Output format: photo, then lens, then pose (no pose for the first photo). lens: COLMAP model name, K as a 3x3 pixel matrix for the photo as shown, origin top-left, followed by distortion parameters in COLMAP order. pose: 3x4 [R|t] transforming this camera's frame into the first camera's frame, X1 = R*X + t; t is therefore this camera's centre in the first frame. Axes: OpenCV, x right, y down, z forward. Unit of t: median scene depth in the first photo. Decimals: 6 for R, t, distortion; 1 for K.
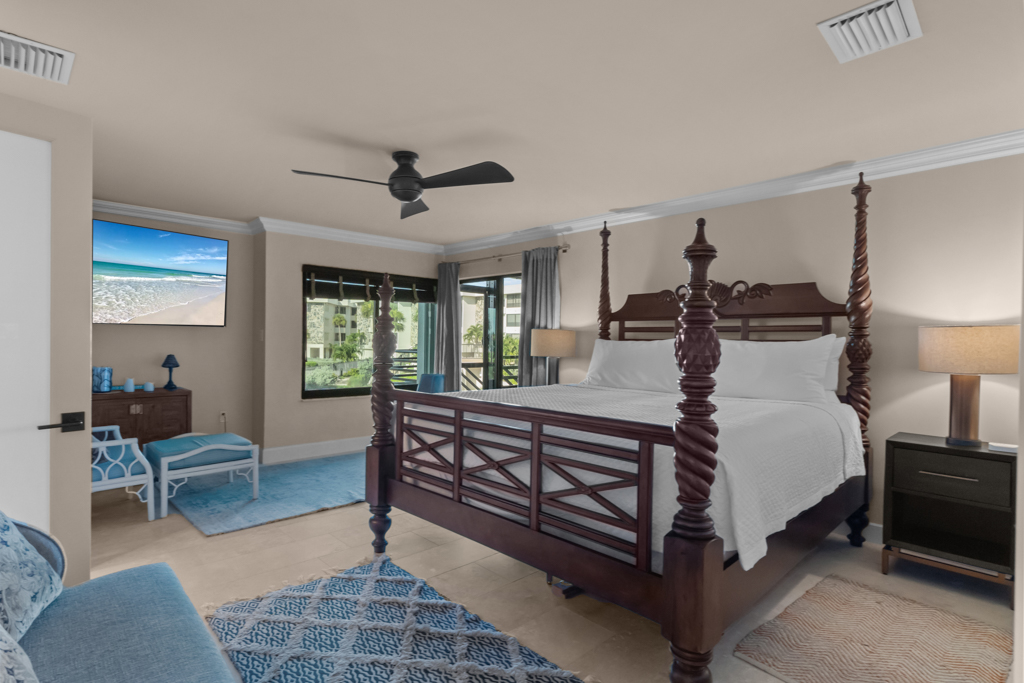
lens RADIAL K [[526.6, 0, 492.9], [0, 526.6, 343.2], [0, 0, 1]] dist [0.000440, 0.000028]
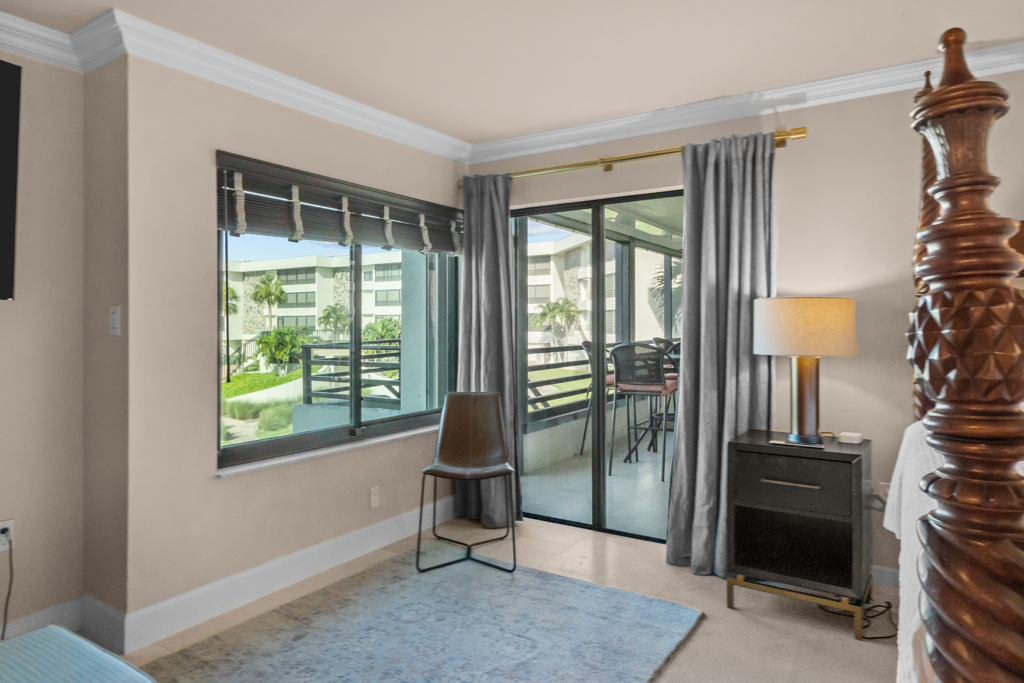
lens RADIAL K [[651.9, 0, 511.9], [0, 651.9, 326.6], [0, 0, 1]] dist [-0.008253, -0.001181]
pose [[0.969683, -0.019014, 0.243624, -0.286736], [0.019003, 0.999817, 0.002396, -0.005932], [-0.243625, 0.002306, 0.969867, 0.479642]]
